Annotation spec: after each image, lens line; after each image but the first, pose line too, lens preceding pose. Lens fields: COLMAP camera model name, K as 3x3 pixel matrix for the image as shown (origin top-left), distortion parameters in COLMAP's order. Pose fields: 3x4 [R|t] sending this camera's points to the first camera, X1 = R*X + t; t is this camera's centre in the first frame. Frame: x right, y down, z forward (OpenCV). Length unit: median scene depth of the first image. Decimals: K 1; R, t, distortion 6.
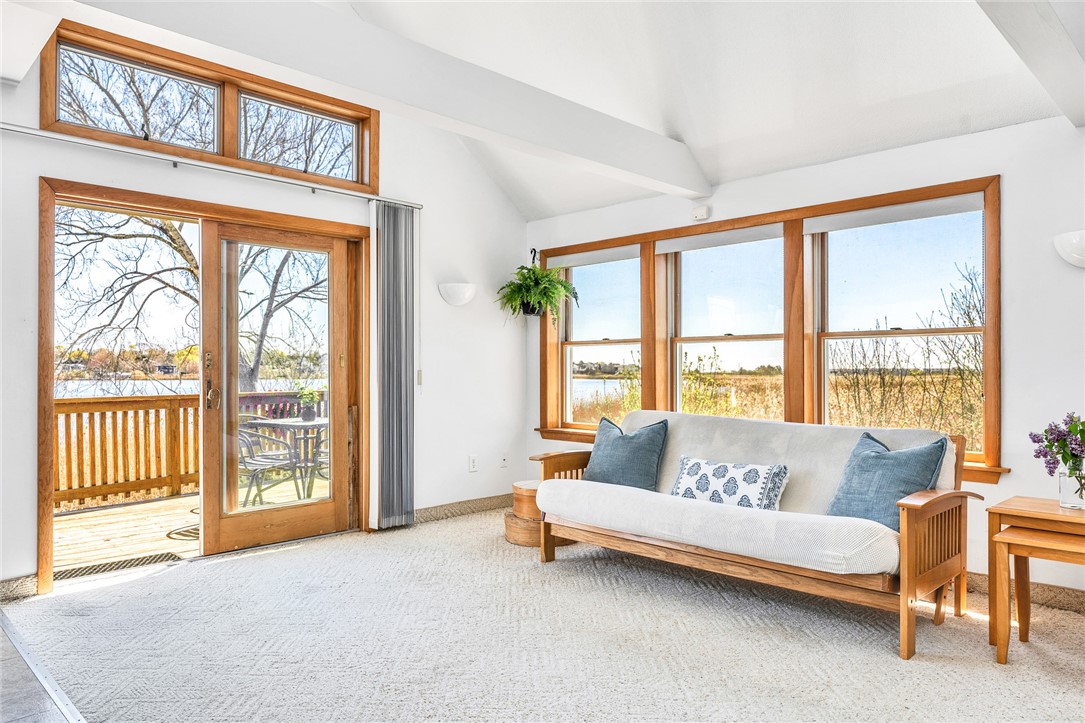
lens RADIAL K [[719.7, 0, 540.7], [0, 719.7, 367.2], [0, 0, 1]] dist [0.002801, 0.000147]
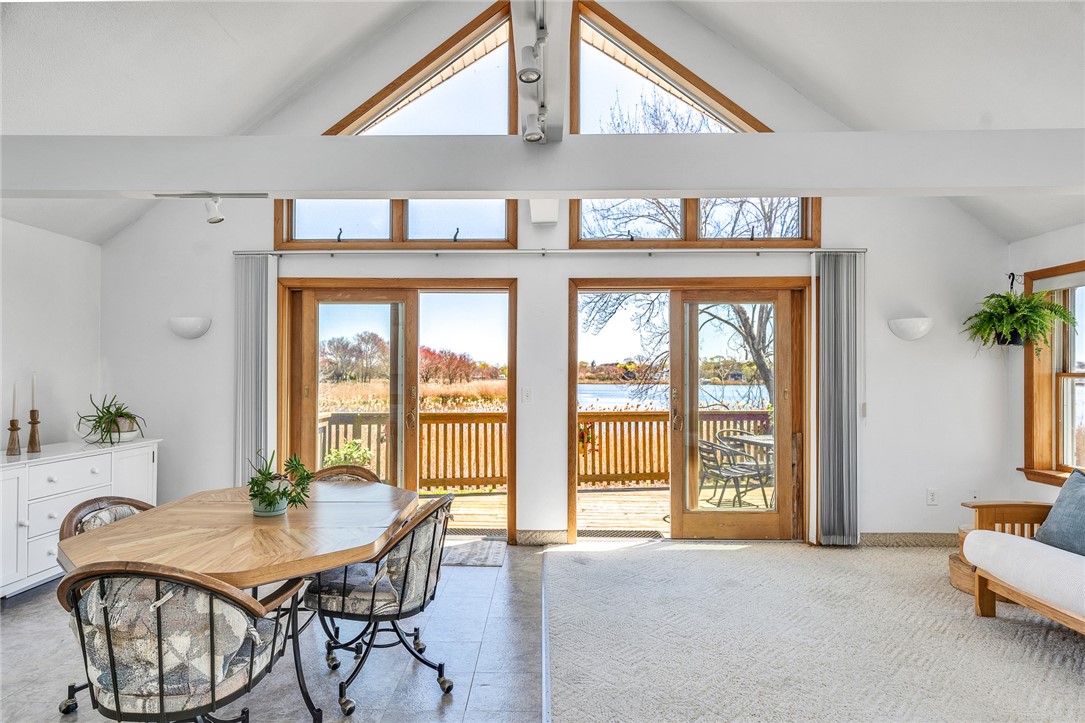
lens RADIAL K [[613.8, 0, 524.0], [0, 613.8, 372.7], [0, 0, 1]] dist [0.006030, -0.000216]
pose [[0.687235, -0.002037, -0.726432, 0.155491], [-0.000125, 0.999996, -0.002922, -0.040137], [0.726435, 0.002099, 0.687232, 0.004202]]
